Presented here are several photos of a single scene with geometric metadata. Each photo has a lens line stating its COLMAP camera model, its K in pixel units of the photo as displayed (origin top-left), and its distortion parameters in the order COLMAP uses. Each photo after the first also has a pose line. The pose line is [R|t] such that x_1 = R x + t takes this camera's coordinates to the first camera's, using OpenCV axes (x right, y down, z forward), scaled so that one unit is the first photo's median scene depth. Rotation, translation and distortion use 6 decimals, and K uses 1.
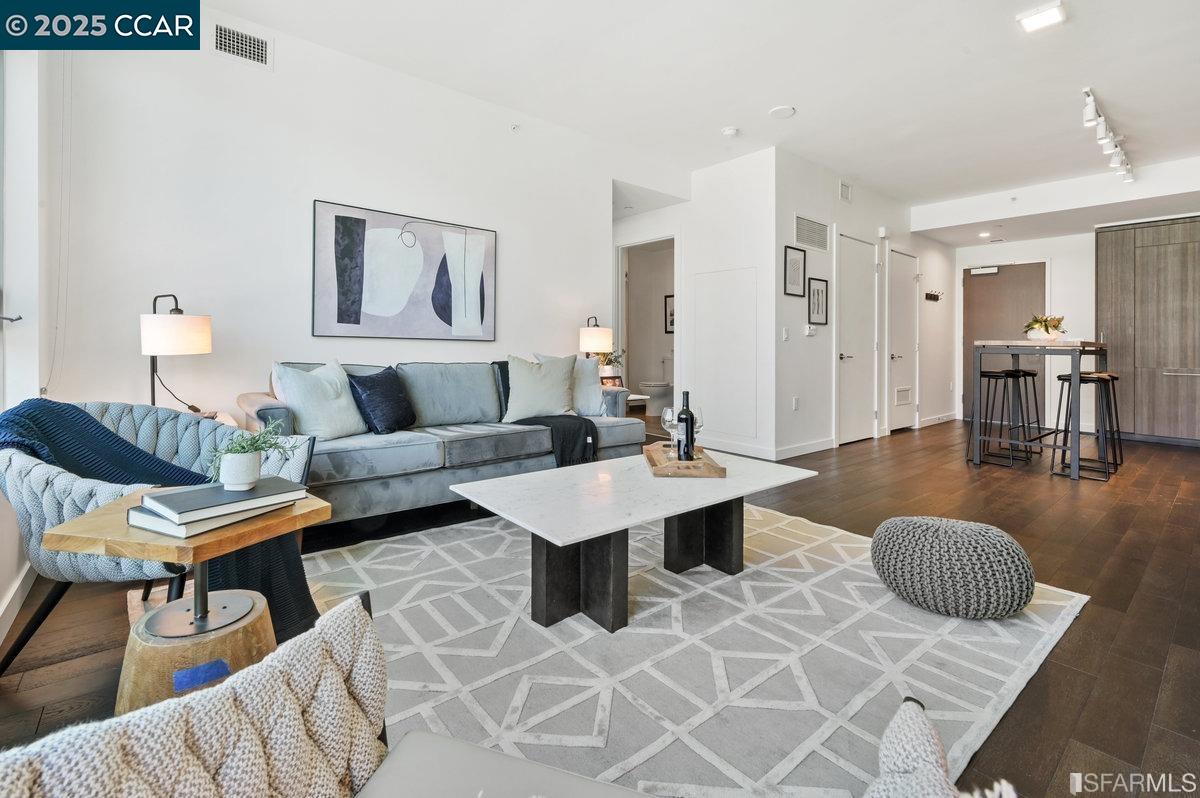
lens RADIAL K [[538.0, 0, 598.5], [0, 538.0, 348.2], [0, 0, 1]] dist [-0.000419, -0.000458]
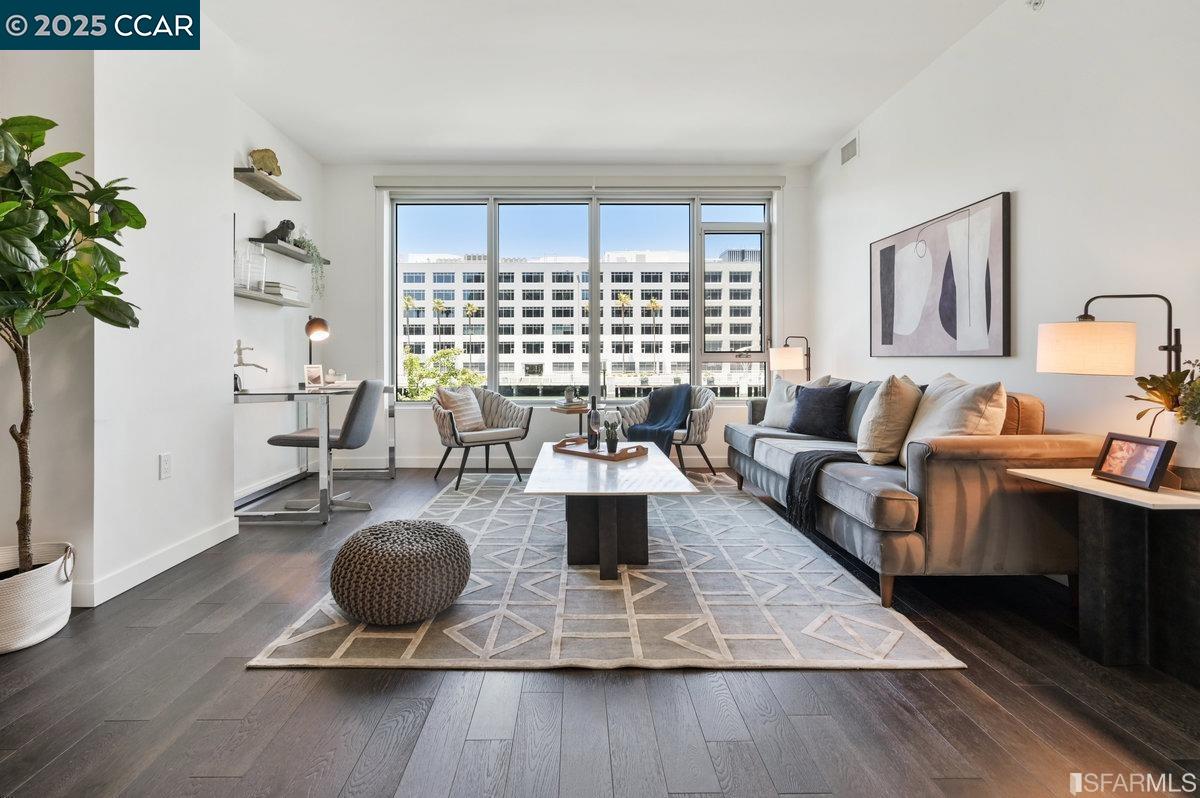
lens RADIAL K [[551.6, 0, 579.7], [0, 551.6, 367.8], [0, 0, 1]] dist [0.005340, 0.000174]
pose [[-0.645129, -0.000034, -0.764073, 0.736872], [-0.004826, 0.999980, 0.004029, 0.000065], [0.764058, 0.006287, -0.645117, 1.143645]]
